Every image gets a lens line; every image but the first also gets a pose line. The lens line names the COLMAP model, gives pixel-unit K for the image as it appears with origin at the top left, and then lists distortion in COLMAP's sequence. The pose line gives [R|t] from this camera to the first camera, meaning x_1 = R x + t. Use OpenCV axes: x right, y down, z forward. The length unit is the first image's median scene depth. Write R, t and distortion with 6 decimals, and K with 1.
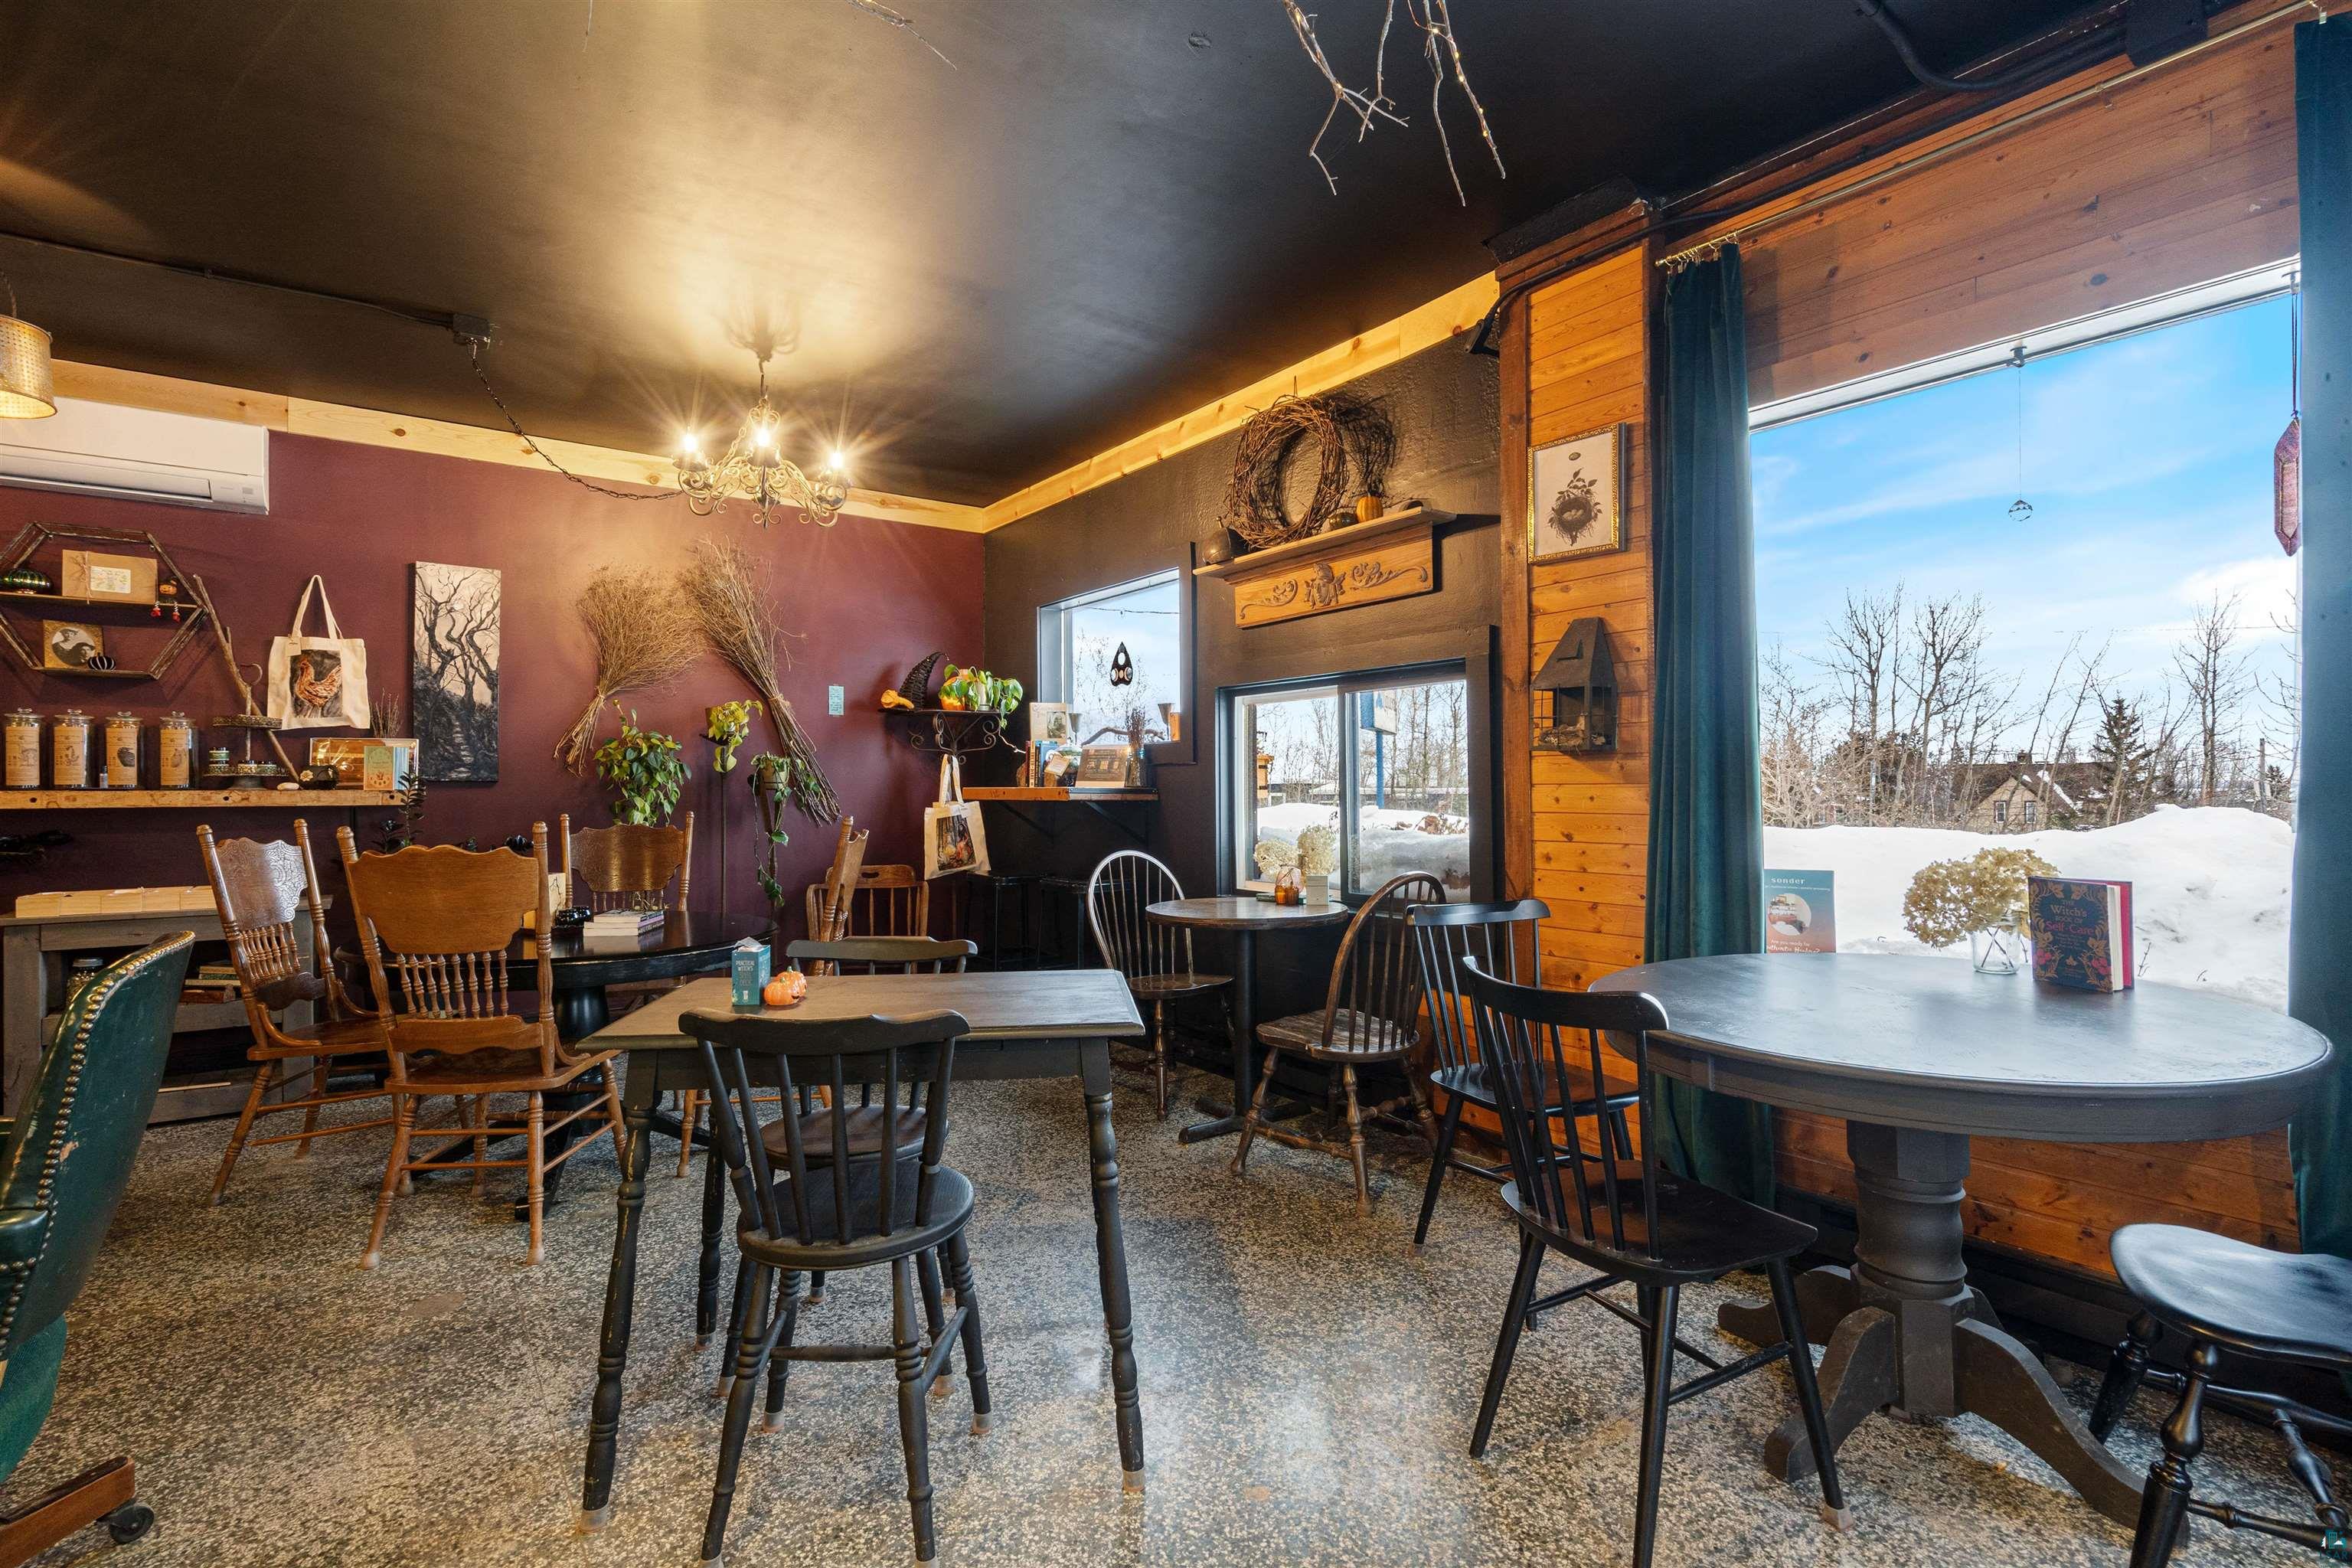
lens RADIAL K [[1079.5, 0, 1176.0], [0, 1079.5, 784.0], [0, 0, 1]] dist [0.002024, 0.001068]
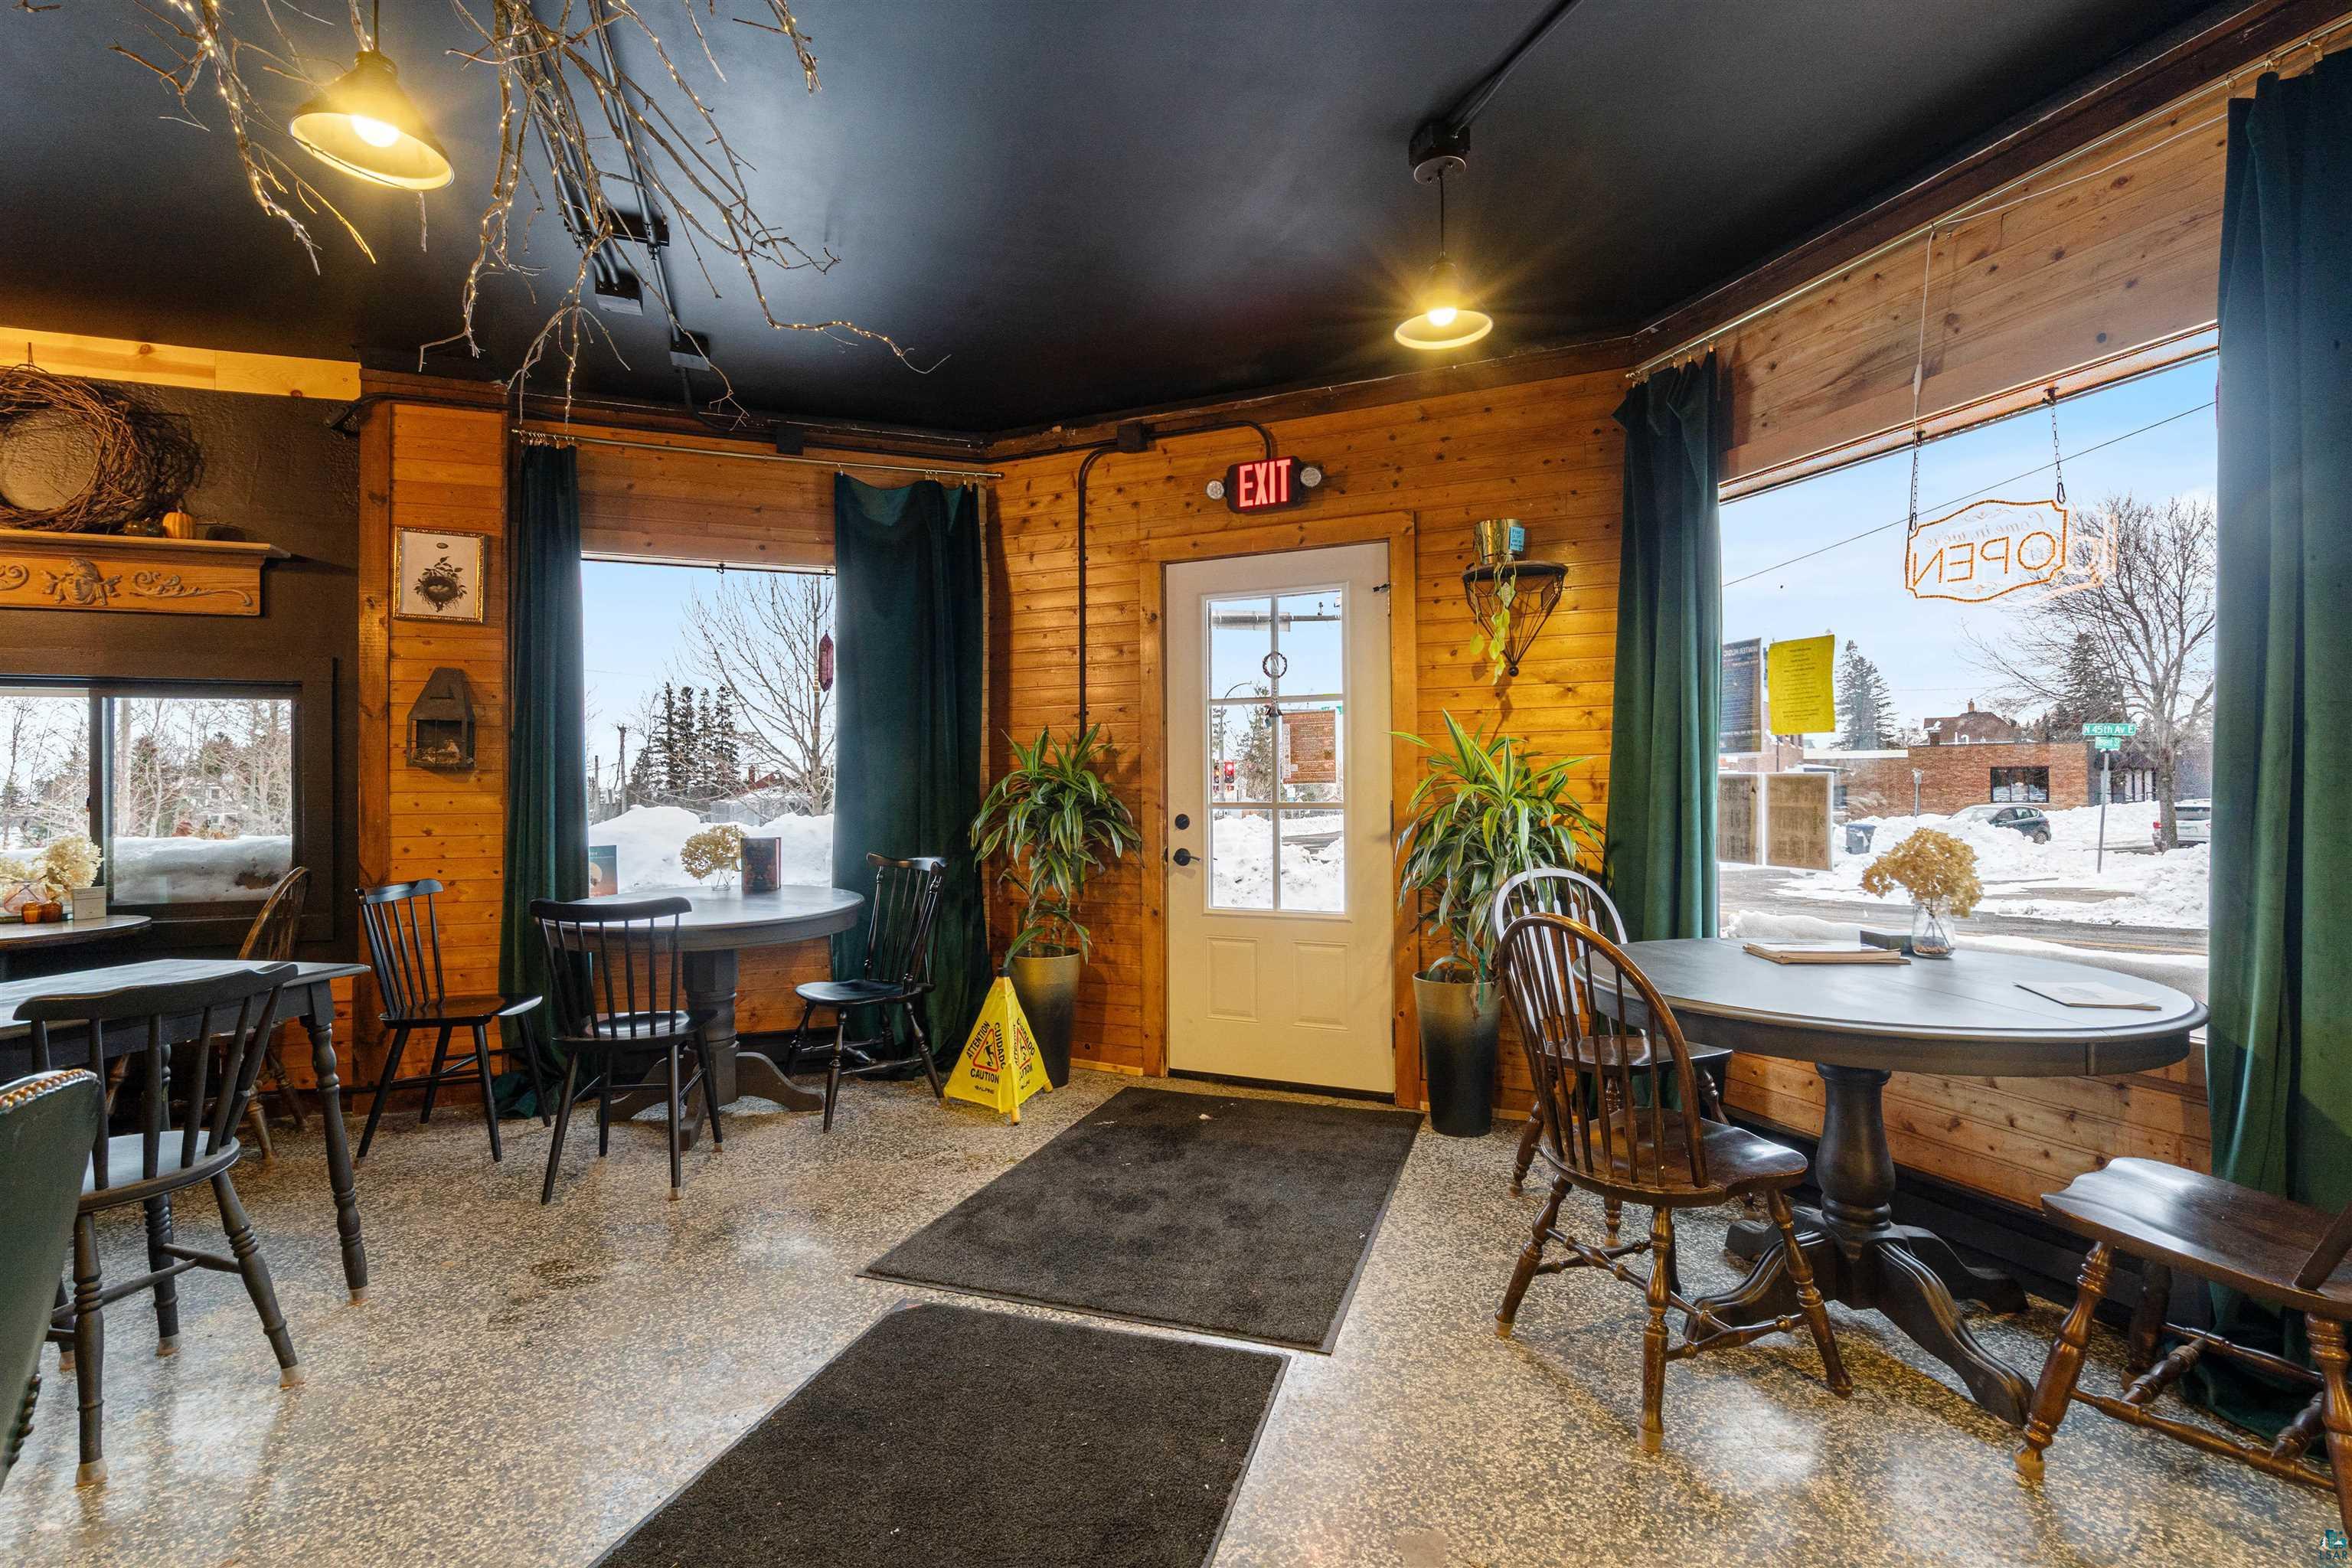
lens RADIAL K [[1079.5, 0, 1176.0], [0, 1079.5, 784.0], [0, 0, 1]] dist [0.002024, 0.001068]
pose [[0.285175, 0.005523, 0.958460, -0.640106], [-0.000374, 0.999984, -0.005651, -0.002783], [-0.958475, 0.001254, 0.285172, -0.243481]]
